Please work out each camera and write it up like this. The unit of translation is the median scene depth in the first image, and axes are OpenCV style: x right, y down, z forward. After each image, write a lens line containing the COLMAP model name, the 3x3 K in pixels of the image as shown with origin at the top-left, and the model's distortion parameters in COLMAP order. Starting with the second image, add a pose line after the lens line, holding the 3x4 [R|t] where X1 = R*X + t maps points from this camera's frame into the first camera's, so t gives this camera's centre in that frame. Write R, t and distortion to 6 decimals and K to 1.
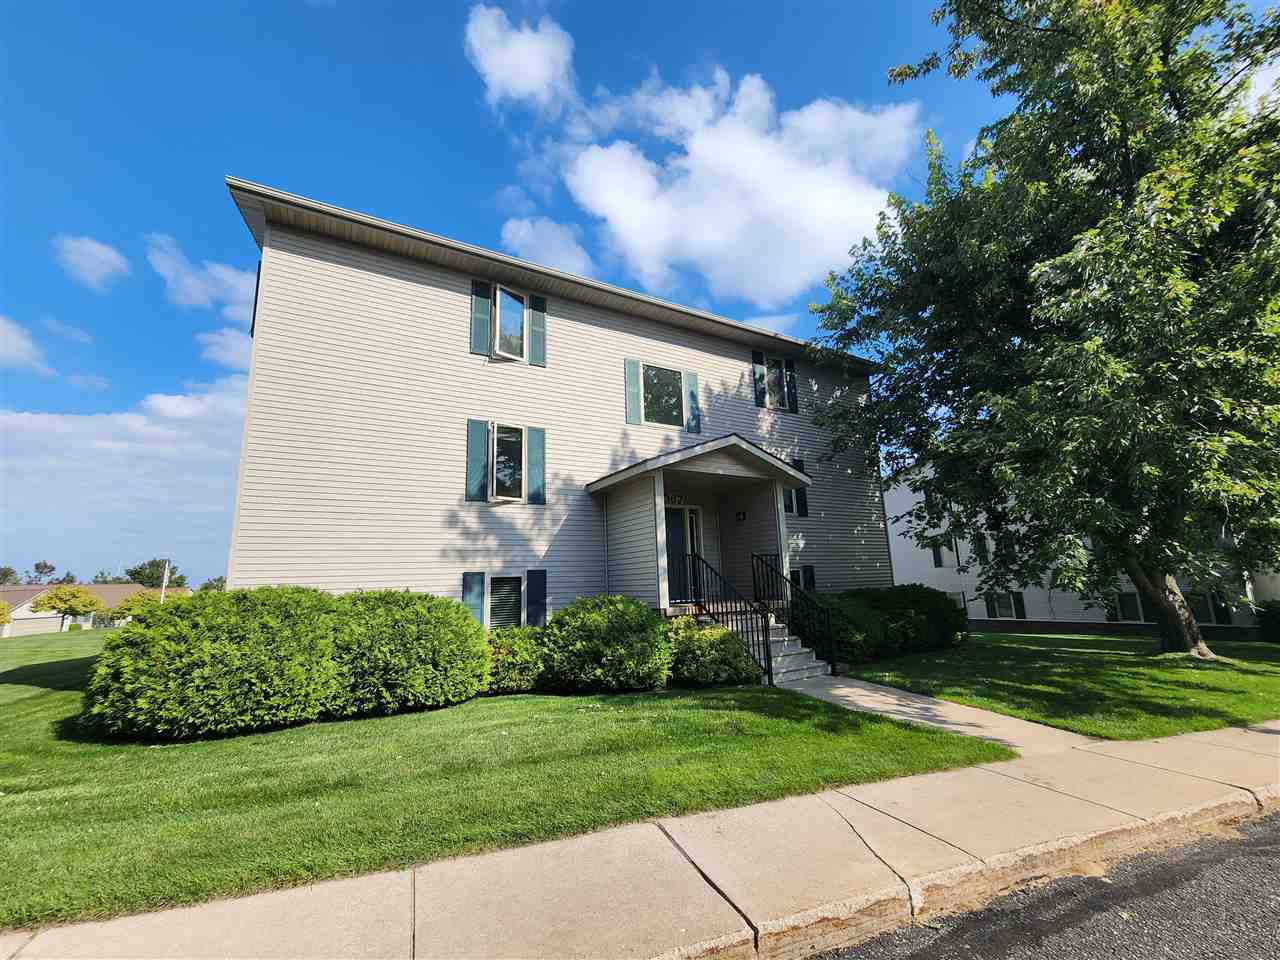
lens RADIAL K [[522.7, 0, 635.1], [0, 522.7, 486.2], [0, 0, 1]] dist [0.012201, -0.000643]
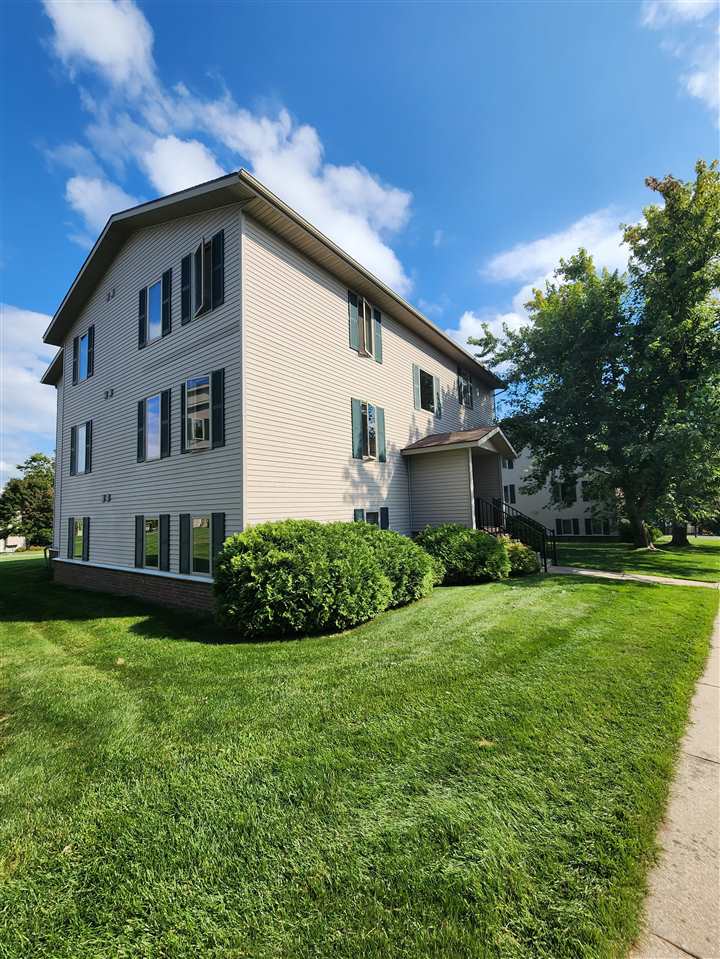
lens RADIAL K [[391.6, 0, 348.5], [0, 391.6, 473.8], [0, 0, 1]] dist [0.012201, -0.000643]
pose [[0.924520, 0.041236, 0.378897, -0.509874], [-0.069752, 0.995646, 0.061838, 0.004665], [-0.374697, -0.083600, 0.923370, 0.034255]]
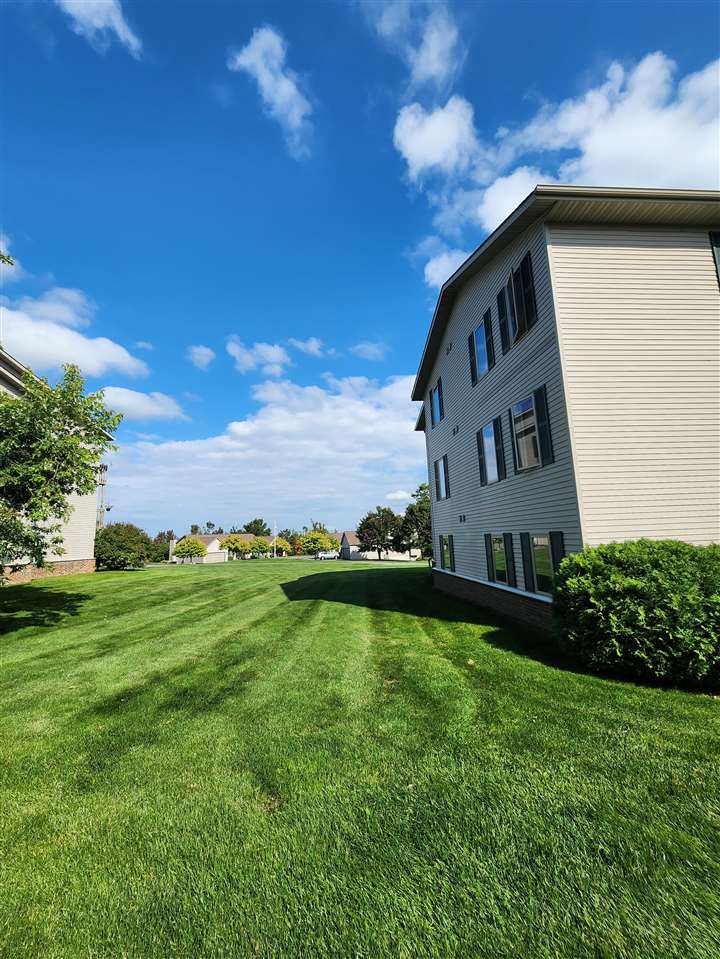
lens RADIAL K [[391.6, 0, 365.2], [0, 391.6, 471.9], [0, 0, 1]] dist [0.012201, -0.000643]
pose [[0.905710, -0.068081, -0.418395, -0.475798], [0.079914, 0.996743, 0.010802, -0.000881], [0.416297, -0.043219, 0.908201, 0.017511]]
